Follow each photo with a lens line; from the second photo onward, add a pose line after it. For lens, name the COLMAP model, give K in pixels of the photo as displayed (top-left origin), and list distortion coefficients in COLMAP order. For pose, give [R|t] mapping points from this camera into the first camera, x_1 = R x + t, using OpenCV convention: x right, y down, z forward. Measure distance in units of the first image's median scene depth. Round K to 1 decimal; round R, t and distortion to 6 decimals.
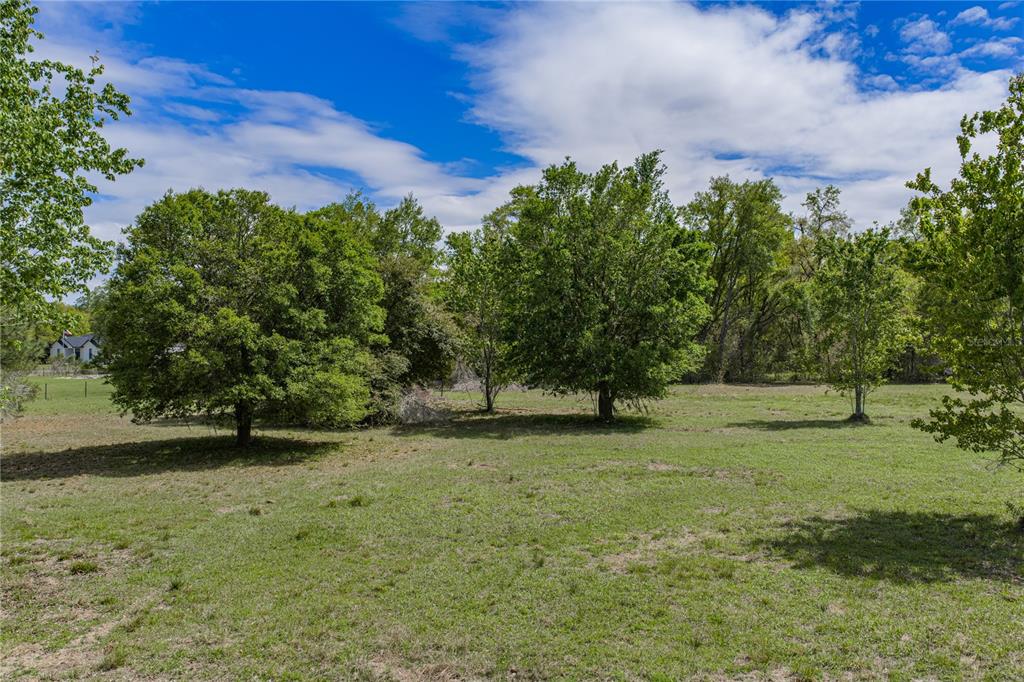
lens RADIAL K [[854.7, 0, 513.8], [0, 854.7, 317.9], [0, 0, 1]] dist [0.033505, -0.020812]
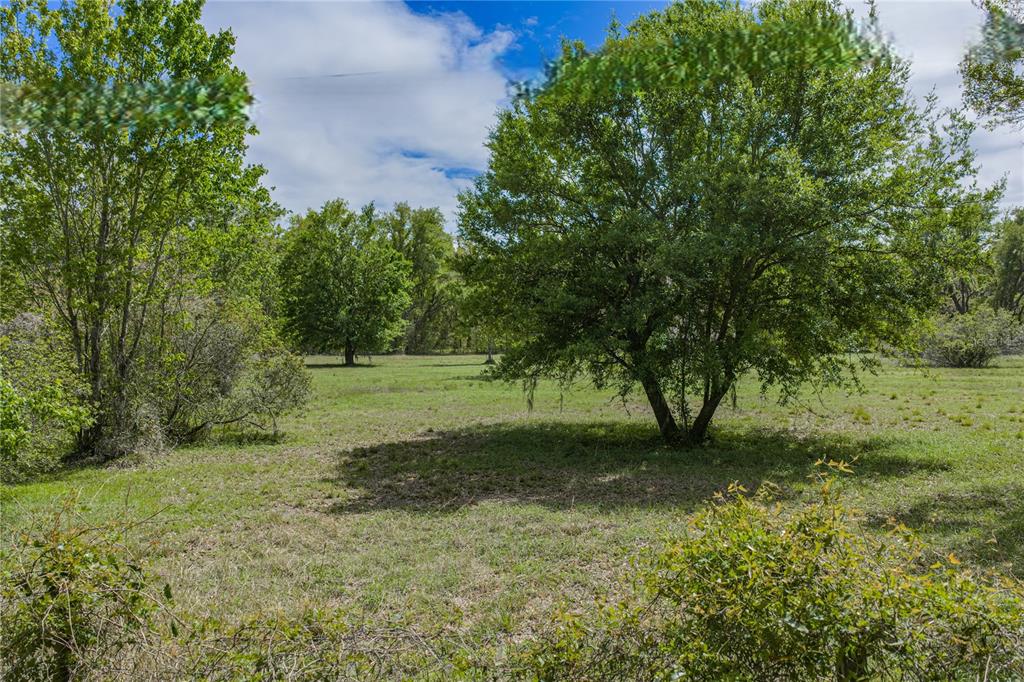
lens RADIAL K [[854.7, 0, 513.8], [0, 854.7, 317.9], [0, 0, 1]] dist [0.033505, -0.020812]
pose [[0.923994, 0.006132, 0.382357, -0.119896], [-0.008313, 0.999957, 0.004050, 0.009743], [-0.382316, -0.006921, 0.924006, -0.339325]]
